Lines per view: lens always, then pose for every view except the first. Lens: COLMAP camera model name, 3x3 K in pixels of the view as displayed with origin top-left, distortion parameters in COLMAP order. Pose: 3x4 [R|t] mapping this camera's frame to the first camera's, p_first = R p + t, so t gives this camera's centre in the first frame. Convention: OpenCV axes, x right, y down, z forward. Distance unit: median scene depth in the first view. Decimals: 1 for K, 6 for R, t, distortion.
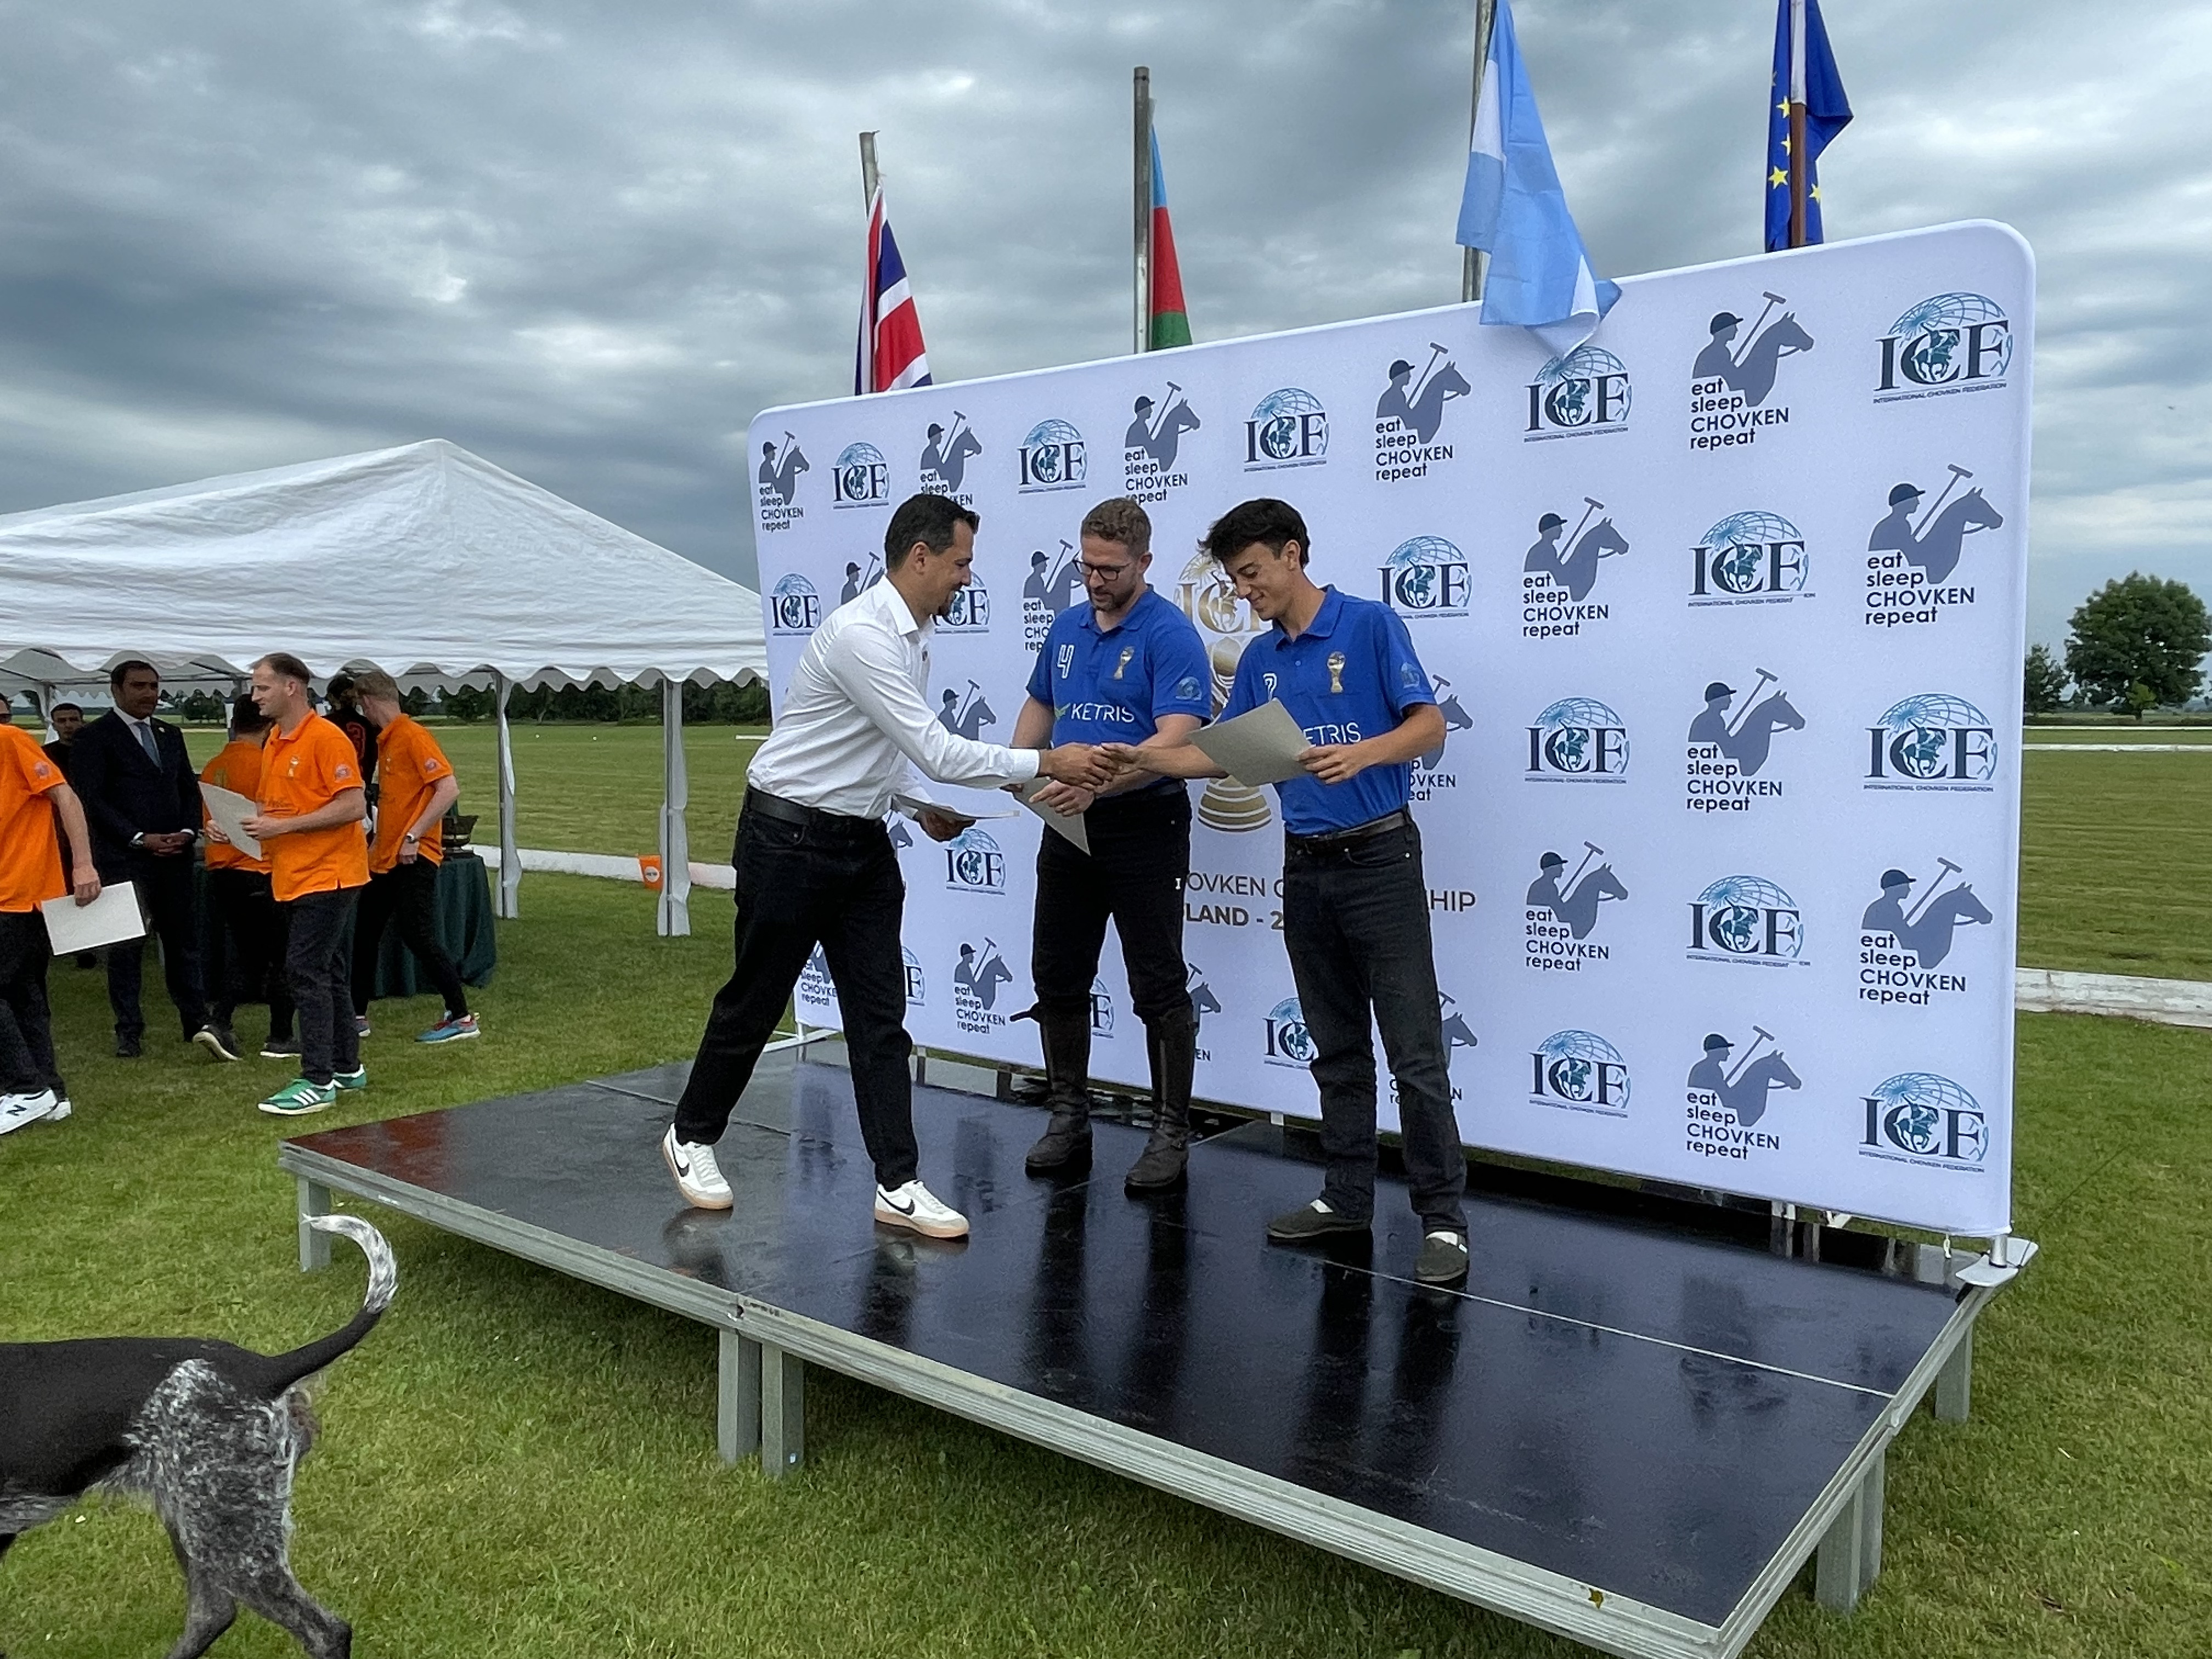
lens RADIAL K [[1632.4, 0, 1103.2], [0, 1632.4, 820.8], [0, 0, 1]] dist [0.002975, 0.002518]
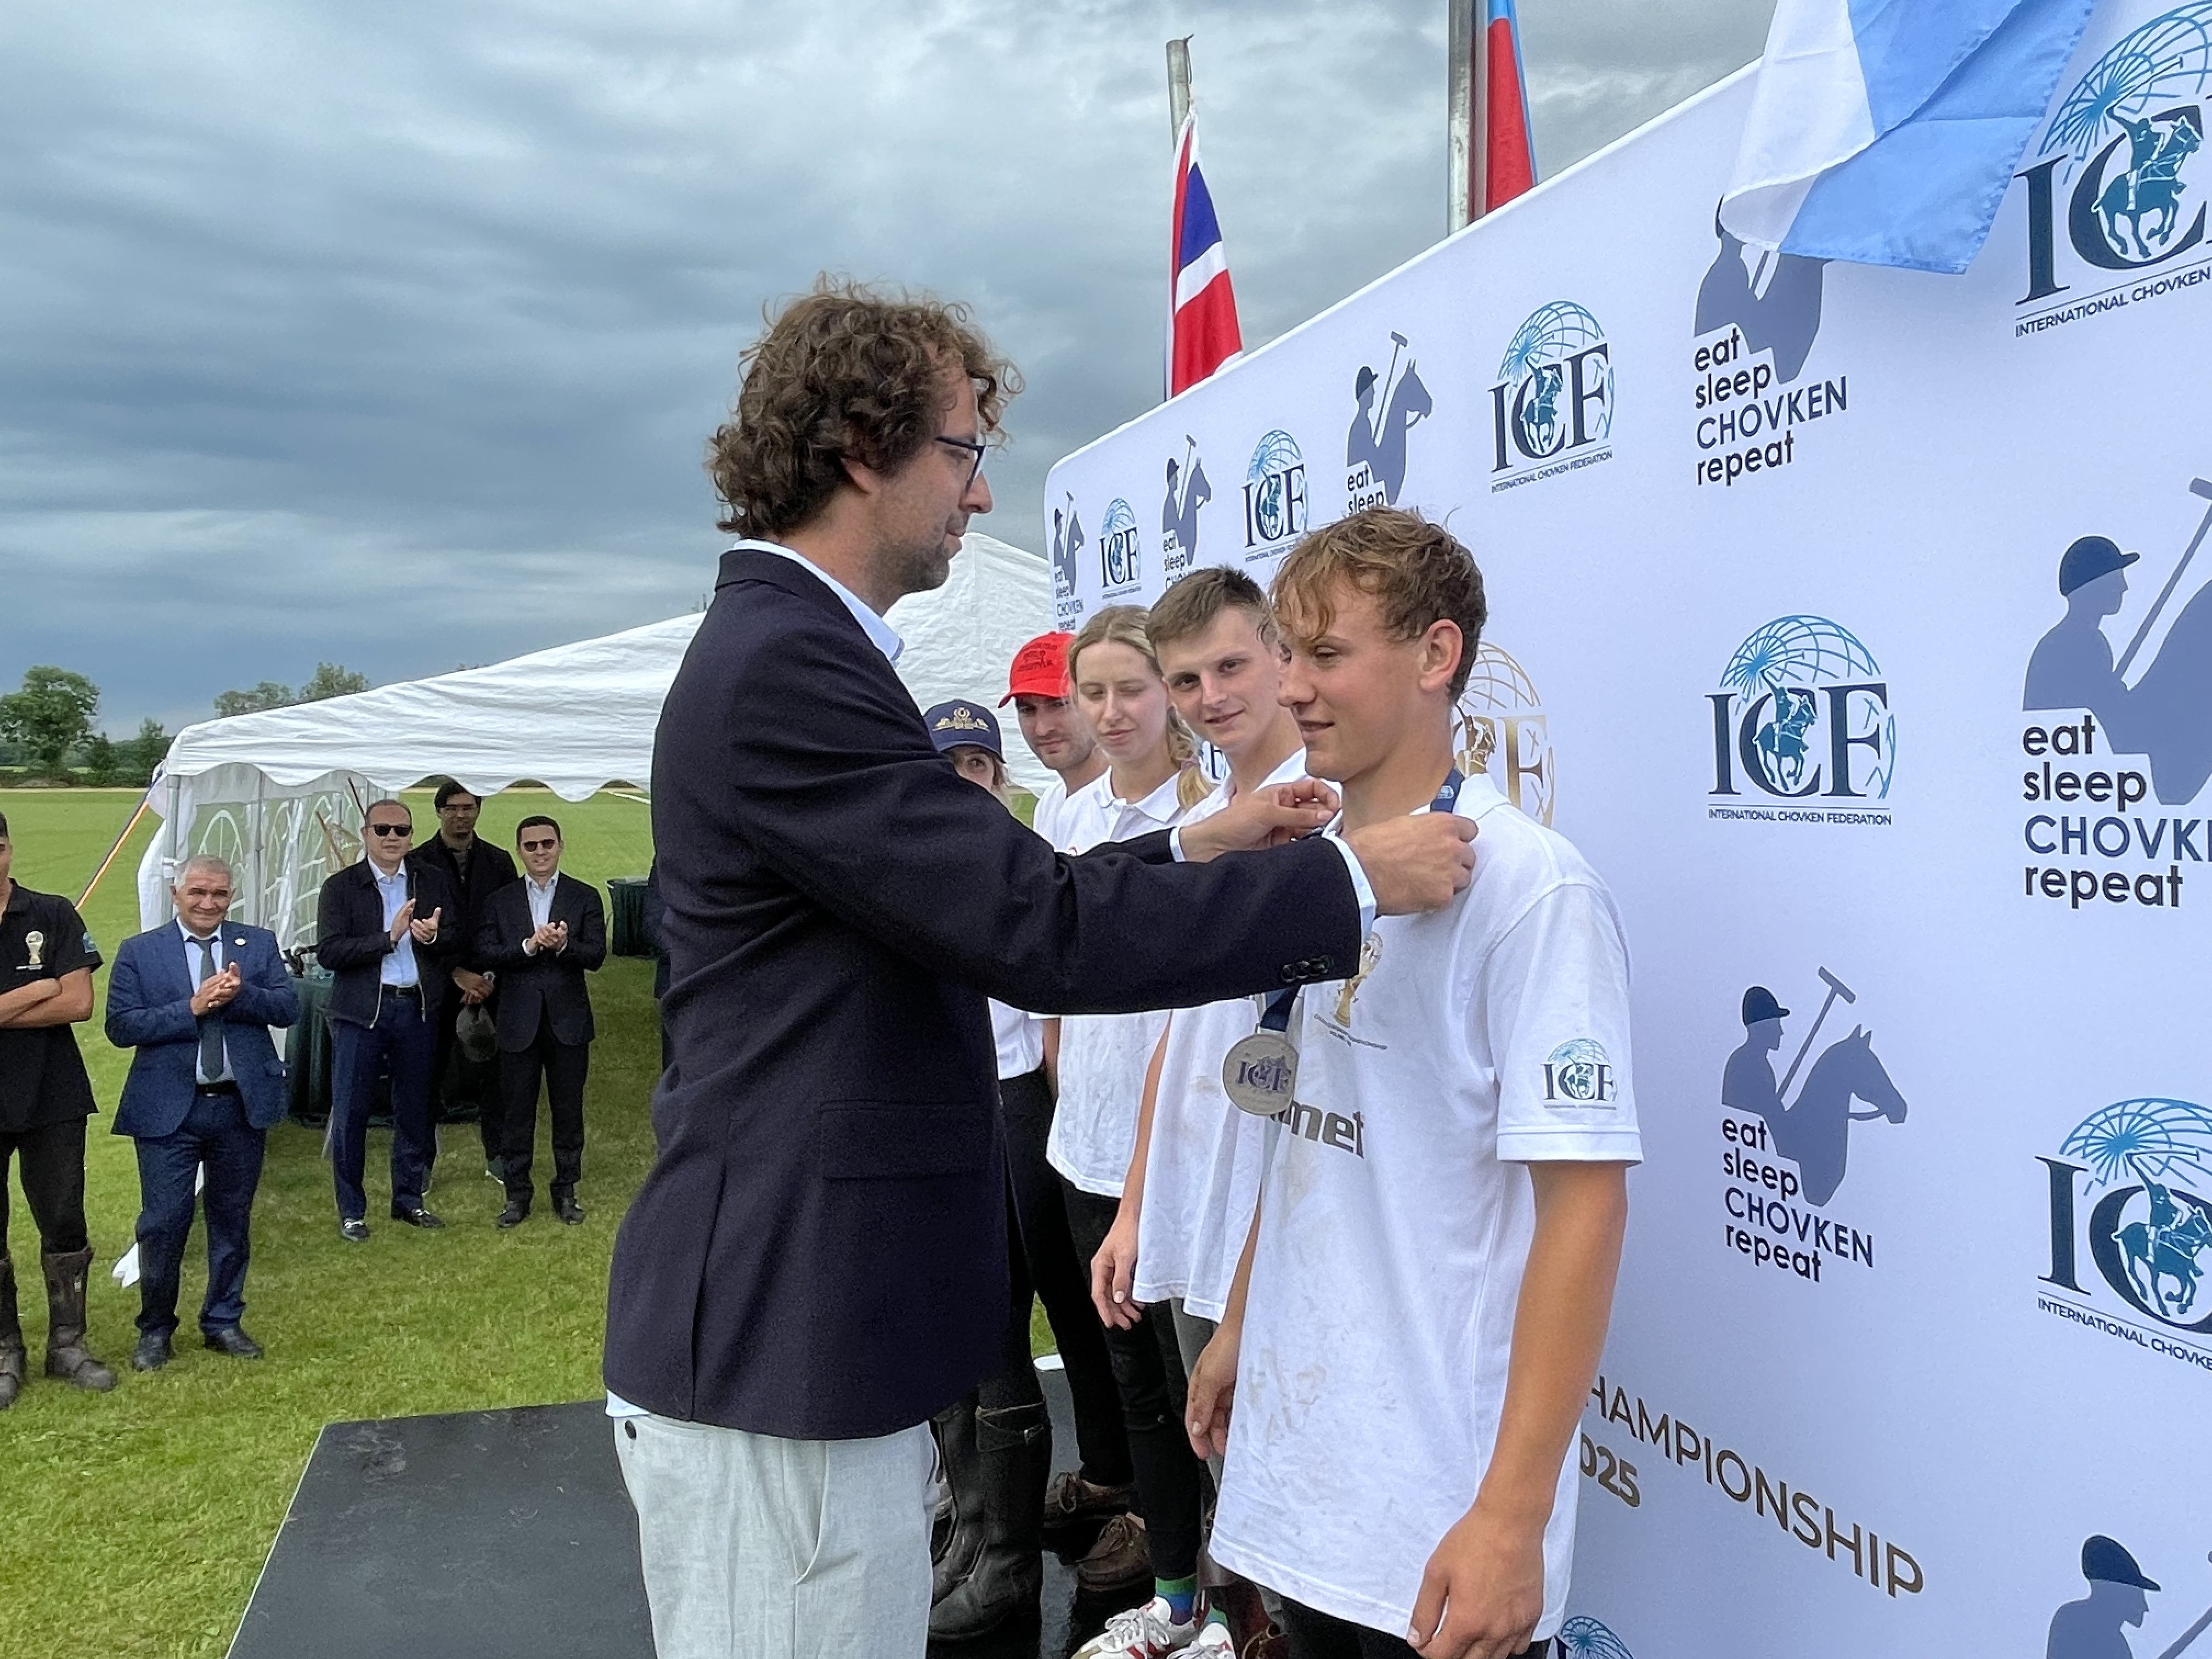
lens RADIAL K [[1632.4, 0, 1103.2], [0, 1632.4, 820.8], [0, 0, 1]] dist [0.002975, 0.002518]
pose [[0.840512, 0.018461, -0.541478, 0.223913], [-0.039949, 0.998810, -0.027958, -0.088628], [0.540318, 0.045131, 0.840250, 0.480753]]
